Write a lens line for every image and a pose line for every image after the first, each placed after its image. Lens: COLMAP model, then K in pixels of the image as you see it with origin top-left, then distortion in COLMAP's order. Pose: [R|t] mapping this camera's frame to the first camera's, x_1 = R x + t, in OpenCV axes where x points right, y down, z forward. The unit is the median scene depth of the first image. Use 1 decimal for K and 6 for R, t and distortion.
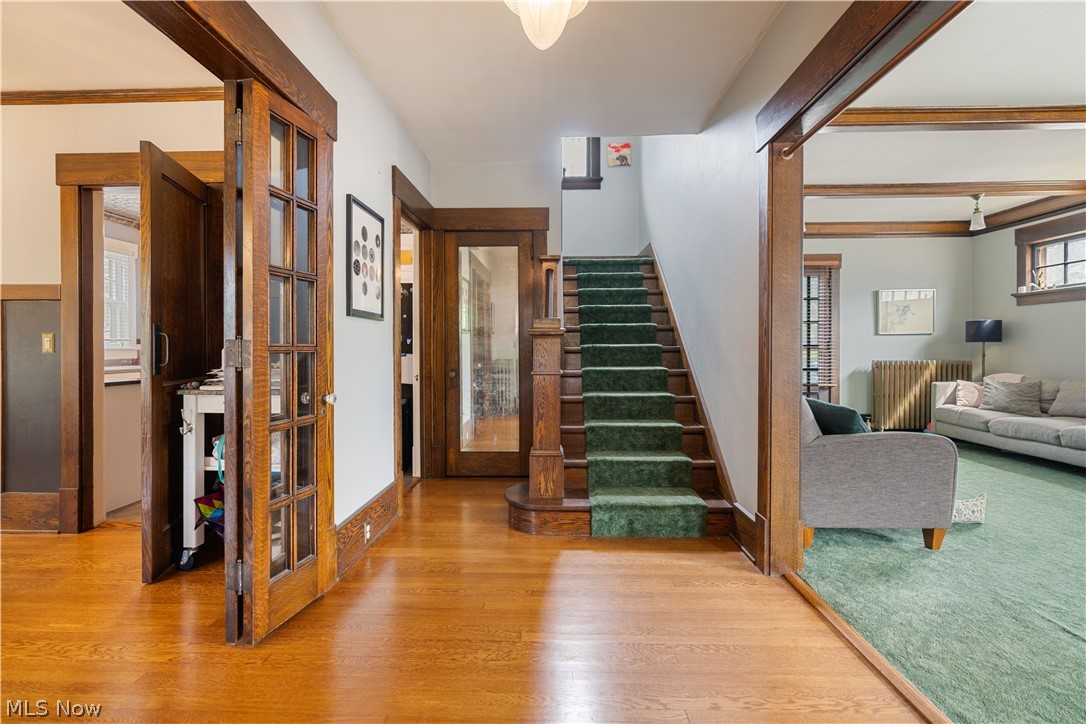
lens RADIAL K [[491.5, 0, 543.6], [0, 491.5, 352.3], [0, 0, 1]] dist [-0.004400, 0.000564]
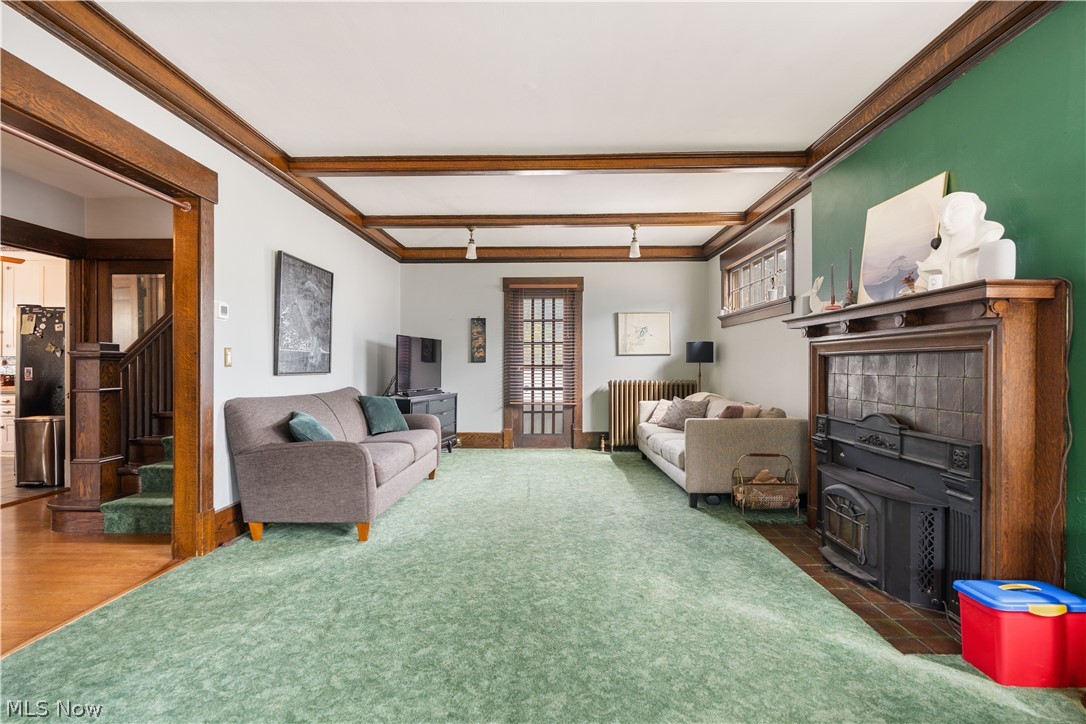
lens RADIAL K [[529.9, 0, 542.4], [0, 529.9, 367.6], [0, 0, 1]] dist [0.000977, 0.000533]
pose [[0.999976, 0.000846, 0.006864, 0.591568], [-0.000793, 0.999970, -0.007738, -0.001155], [-0.006870, 0.007732, 0.999947, -0.131874]]
